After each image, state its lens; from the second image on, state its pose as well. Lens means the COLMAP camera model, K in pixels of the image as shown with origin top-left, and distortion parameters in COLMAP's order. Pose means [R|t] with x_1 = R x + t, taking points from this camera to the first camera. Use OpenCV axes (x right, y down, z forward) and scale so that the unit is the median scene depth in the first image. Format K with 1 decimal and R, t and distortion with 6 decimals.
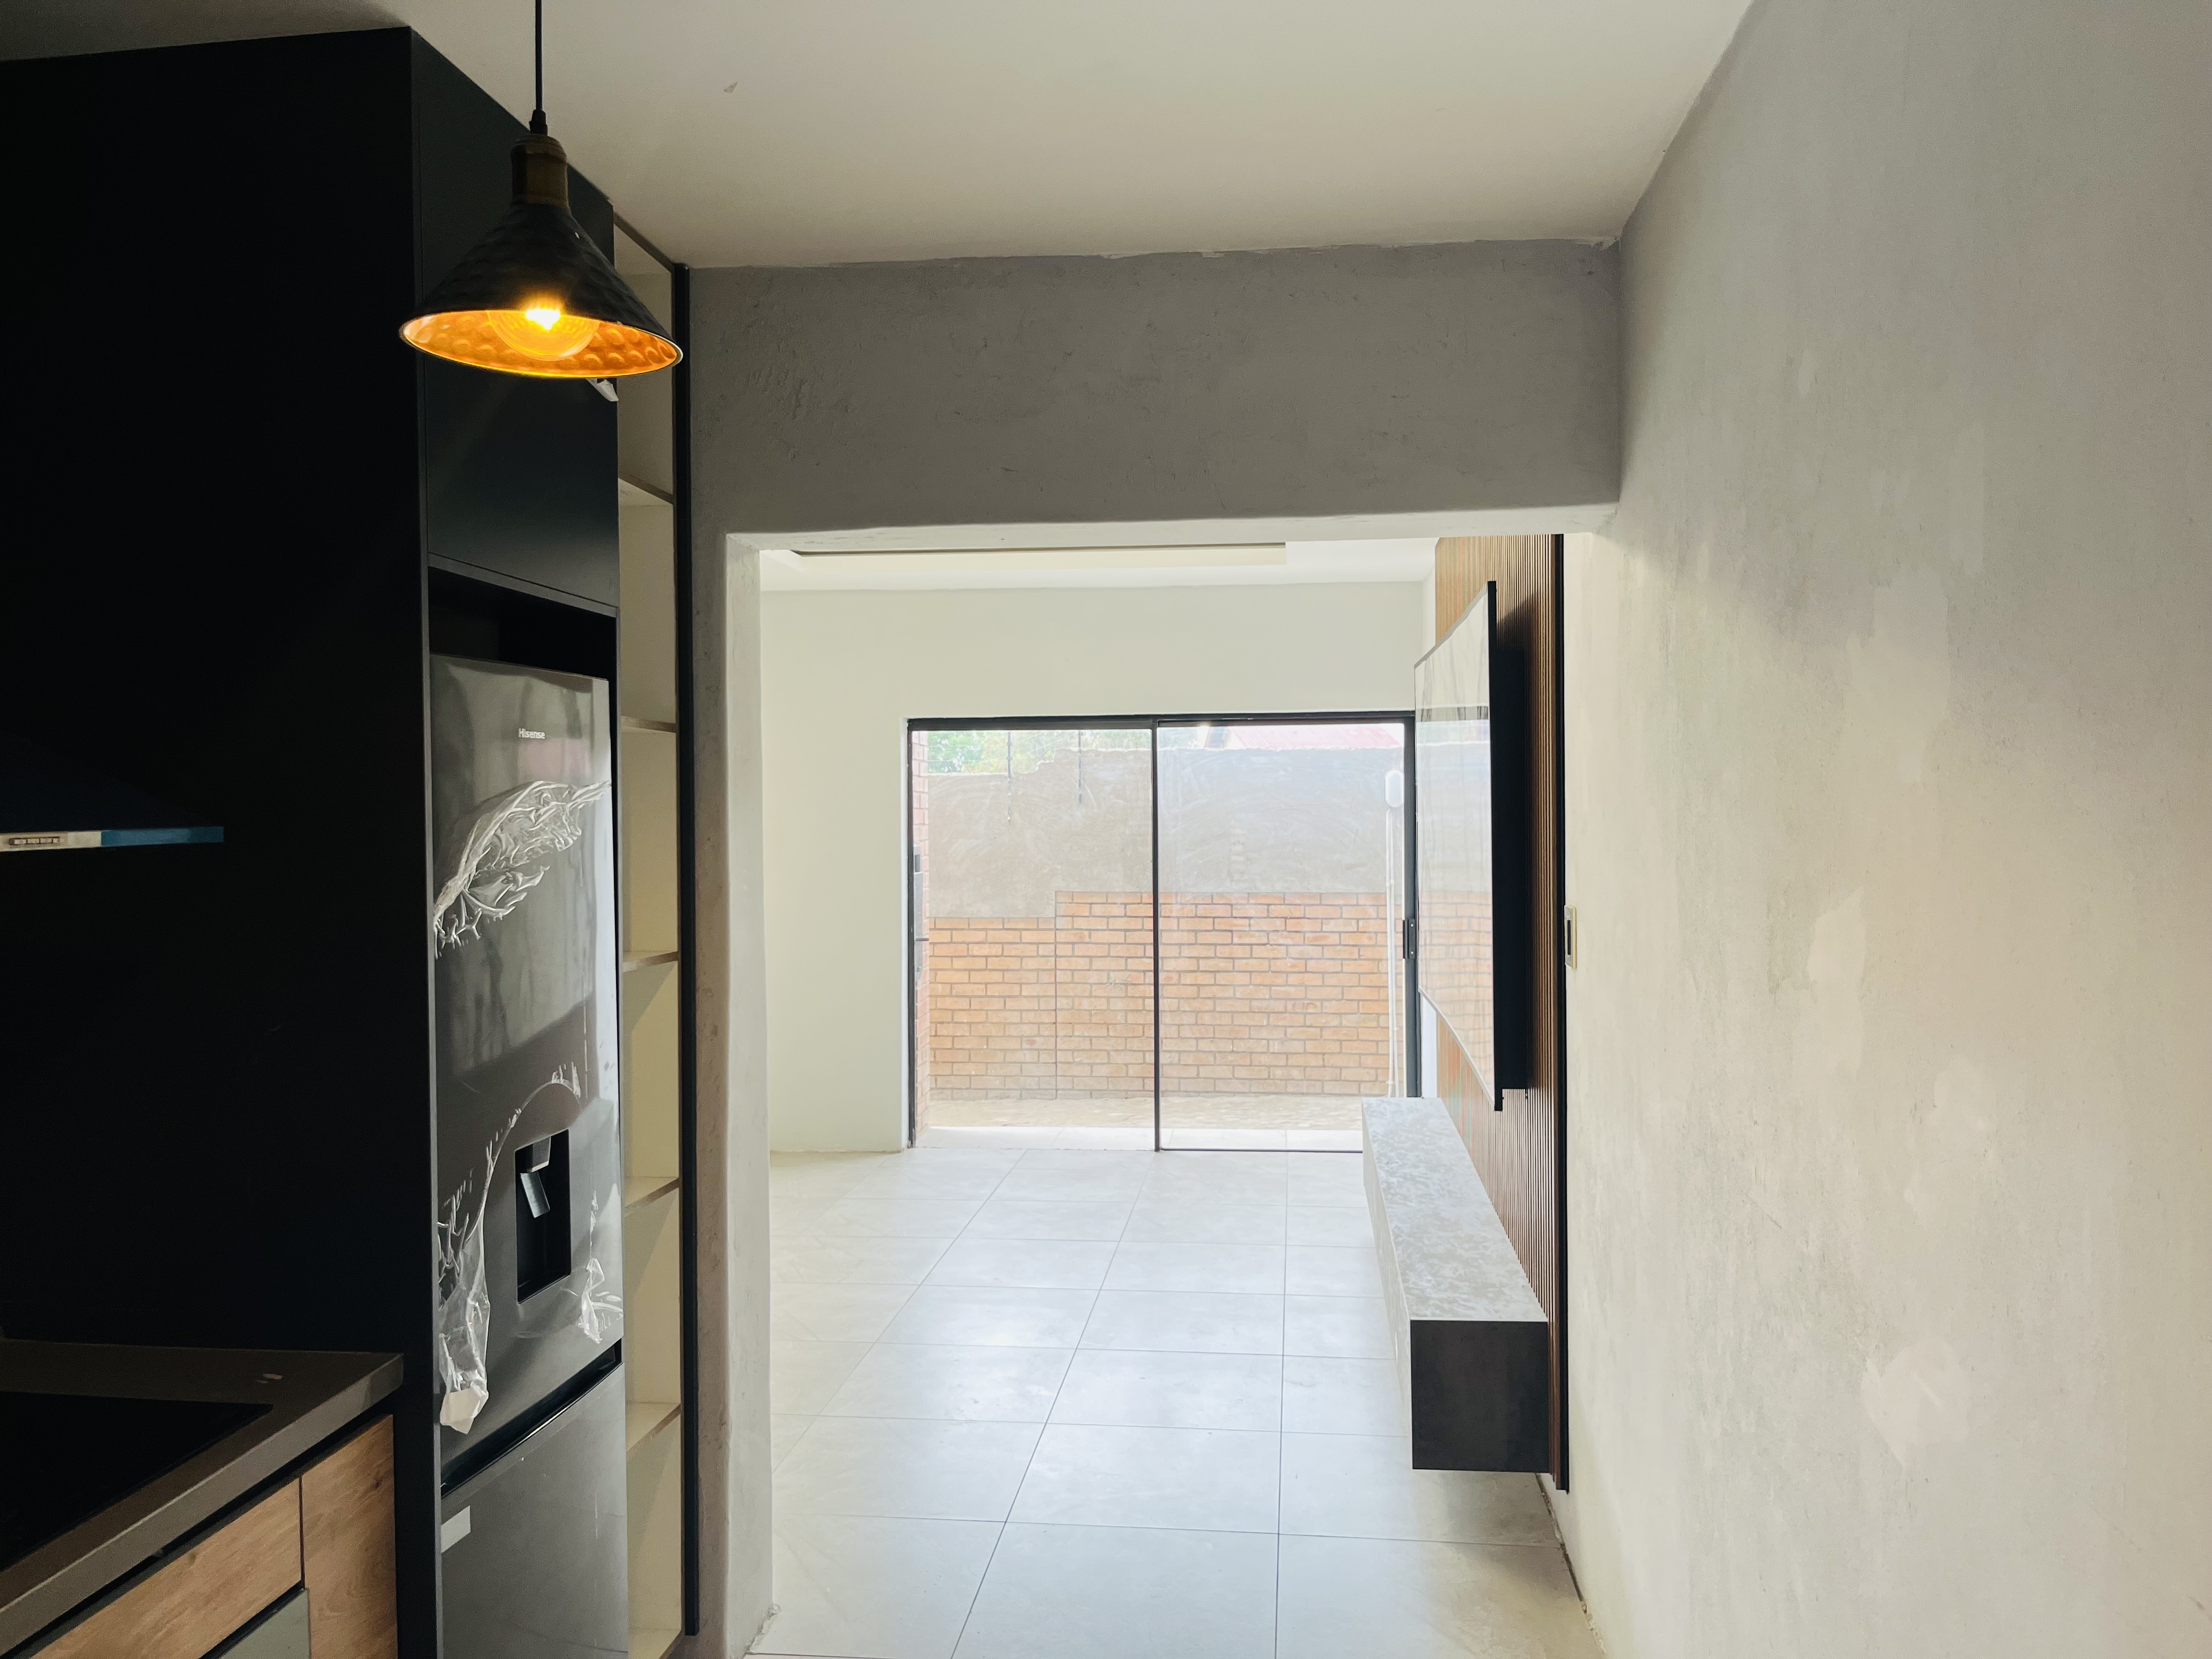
lens RADIAL K [[1664.7, 0, 1106.0], [0, 1664.7, 829.5], [0, 0, 1]] dist [0.003950, 0.002110]
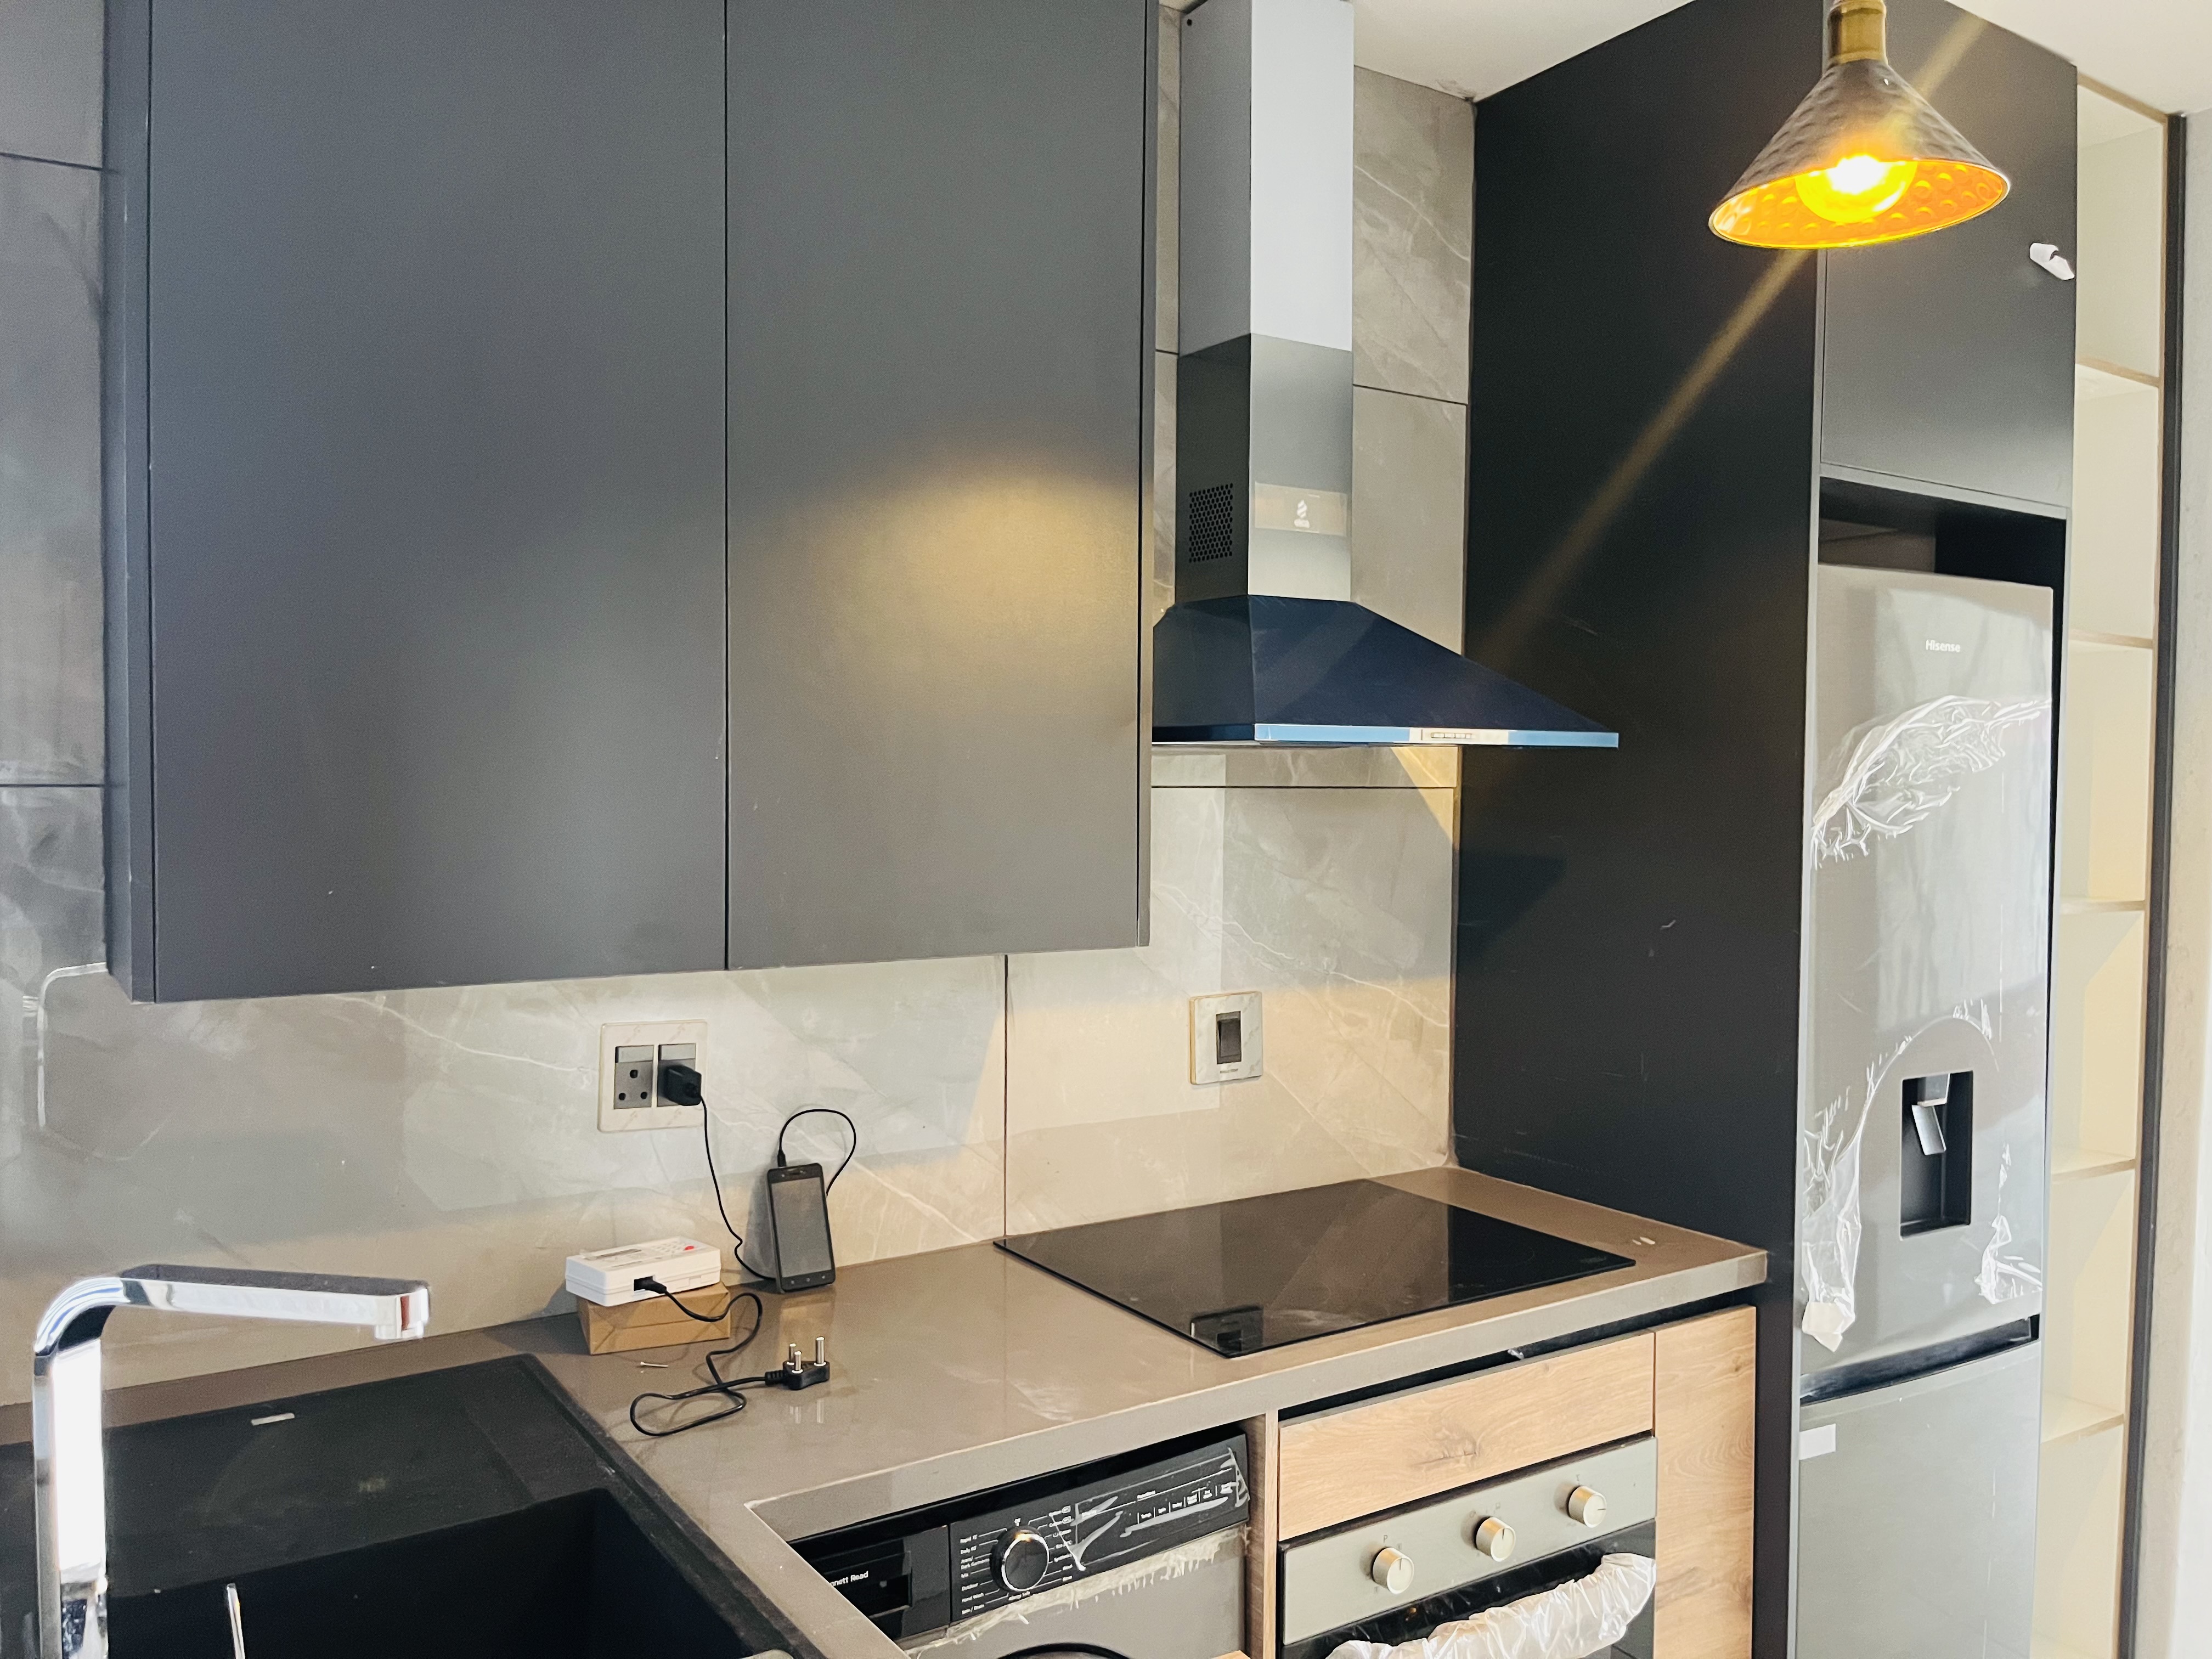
lens RADIAL K [[1664.7, 0, 1106.0], [0, 1664.7, 829.5], [0, 0, 1]] dist [0.003950, 0.002110]
pose [[0.632023, 0.035018, -0.774158, 0.100590], [-0.025451, 0.999378, 0.024428, 0.039249], [0.774531, 0.004264, 0.632521, 0.035434]]
